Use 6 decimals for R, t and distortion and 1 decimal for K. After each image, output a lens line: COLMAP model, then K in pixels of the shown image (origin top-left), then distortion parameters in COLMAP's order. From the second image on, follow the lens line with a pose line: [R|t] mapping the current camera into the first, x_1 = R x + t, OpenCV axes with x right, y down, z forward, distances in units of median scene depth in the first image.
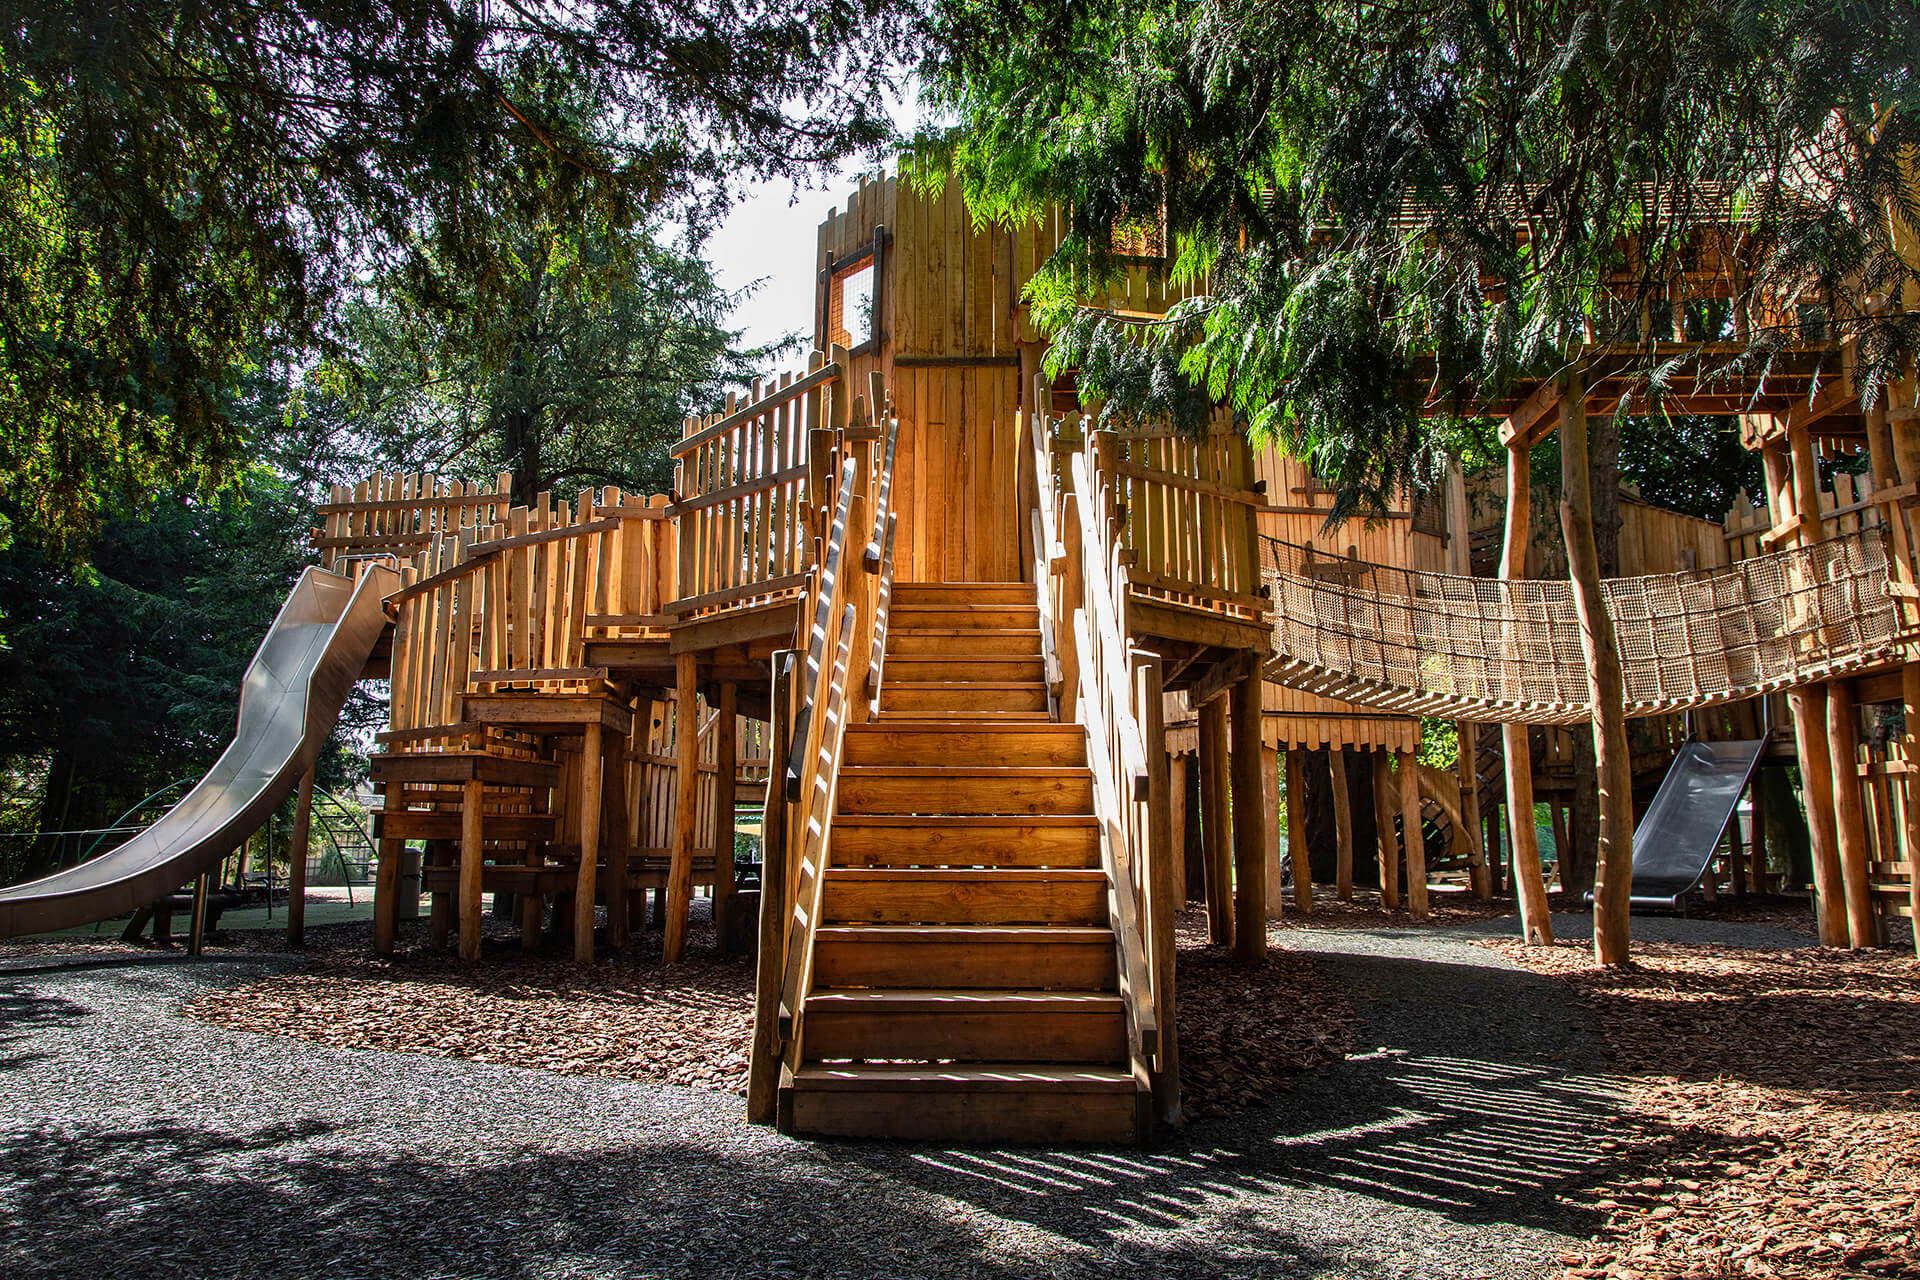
lens RADIAL K [[1329.3, 0, 948.8], [0, 1329.3, 640.2], [0, 0, 1]] dist [0.008758, -0.009421]
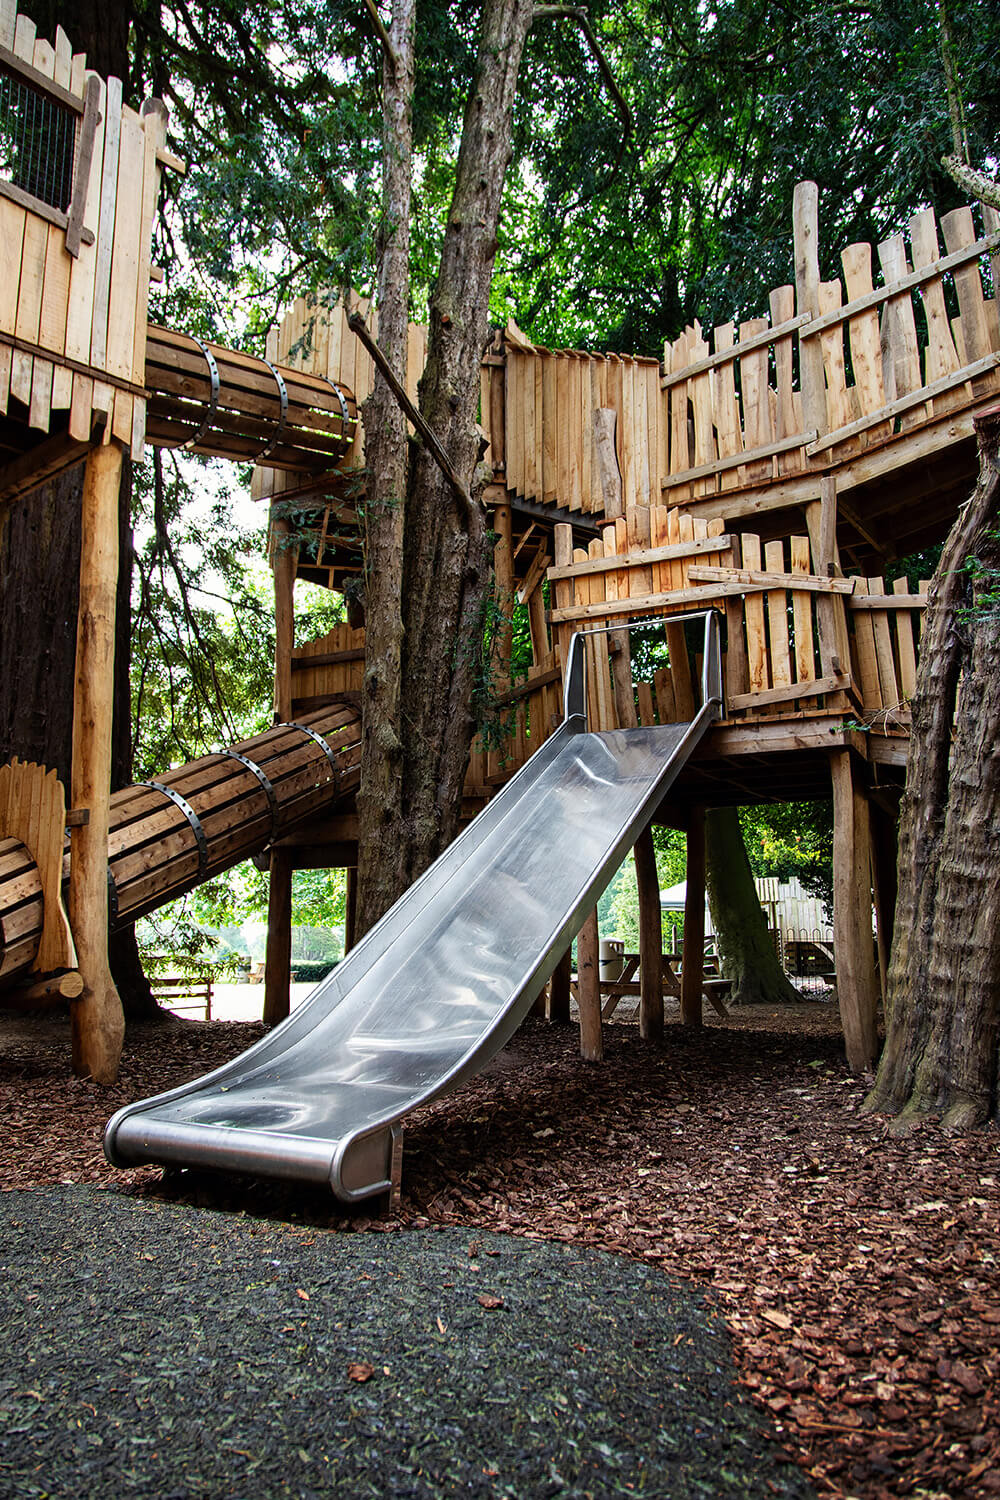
lens RADIAL K [[1038.5, 0, 503.8], [0, 1038.5, 766.3], [0, 0, 1]] dist [0.008758, -0.009421]
pose [[0.946684, 0.051999, 0.317938, 0.669525], [-0.048227, 0.998642, -0.019728, 0.157981], [-0.318532, 0.003343, 0.947906, 1.047830]]
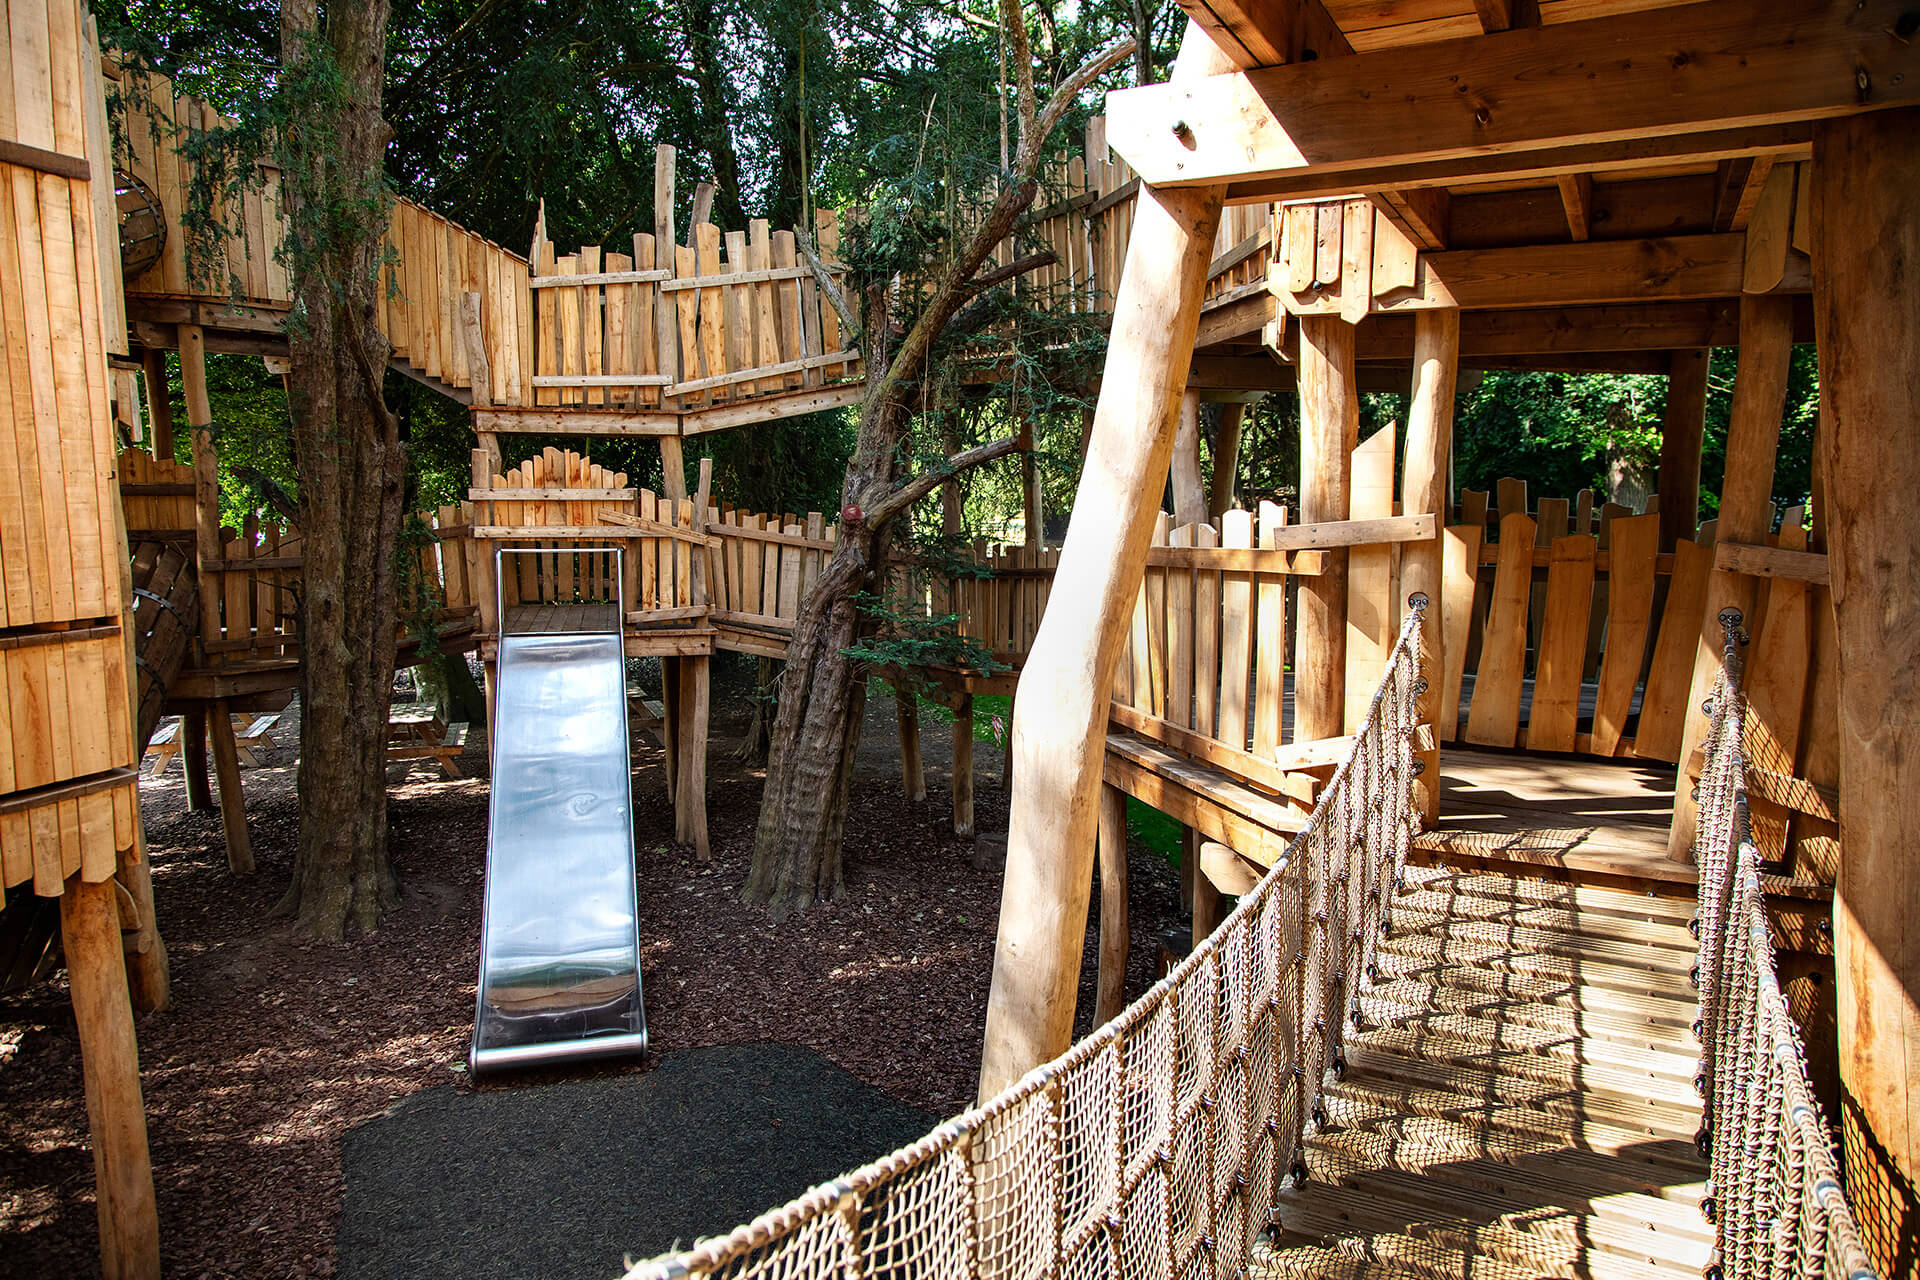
lens RADIAL K [[1280.4, 0, 957.1], [0, 1280.4, 637.3], [0, 0, 1]] dist [0.005862, 0.004188]
pose [[0.425412, -0.113332, 0.897875, 0.200842], [-0.153190, 0.968793, 0.194864, -0.110970], [-0.891940, -0.220443, 0.394776, 0.950052]]
